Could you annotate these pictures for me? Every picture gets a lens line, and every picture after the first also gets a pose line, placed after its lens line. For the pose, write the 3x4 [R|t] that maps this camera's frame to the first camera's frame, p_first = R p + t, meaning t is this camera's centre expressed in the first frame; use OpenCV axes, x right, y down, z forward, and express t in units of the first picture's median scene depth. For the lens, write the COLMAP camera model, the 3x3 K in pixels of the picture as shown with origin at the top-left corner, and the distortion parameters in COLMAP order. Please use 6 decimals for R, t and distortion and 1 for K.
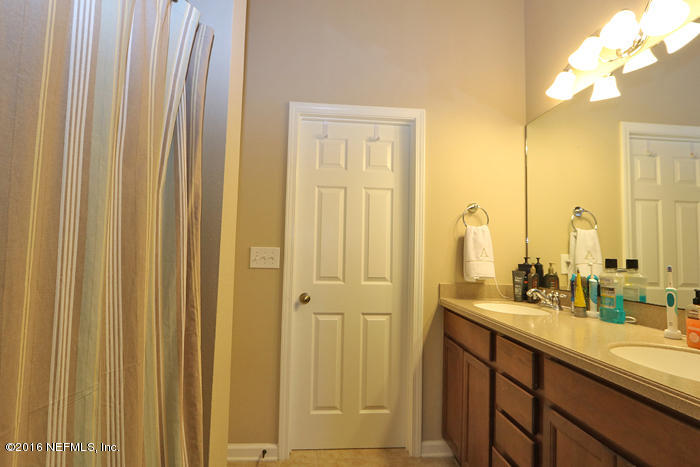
lens RADIAL K [[324.8, 0, 348.1], [0, 324.8, 237.0], [0, 0, 1]] dist [-0.023794, -0.000067]
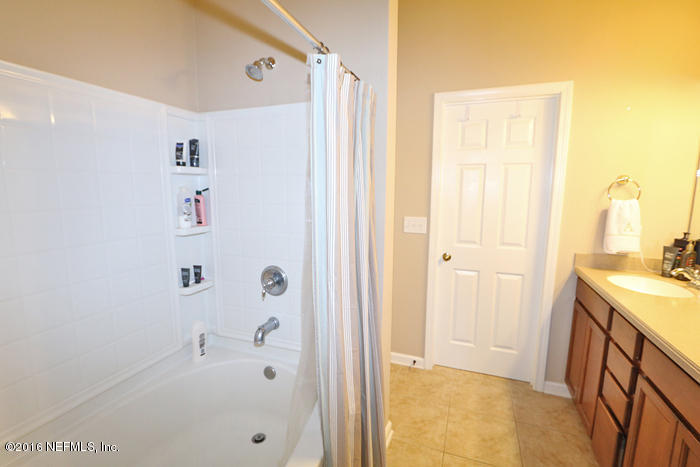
lens RADIAL K [[324.8, 0, 348.1], [0, 324.8, 237.0], [0, 0, 1]] dist [-0.023794, -0.000067]
pose [[0.897270, 0.046950, -0.438979, 0.071569], [0.049222, 0.977491, 0.205154, -0.163854], [0.438730, -0.205686, 0.874762, -0.248199]]
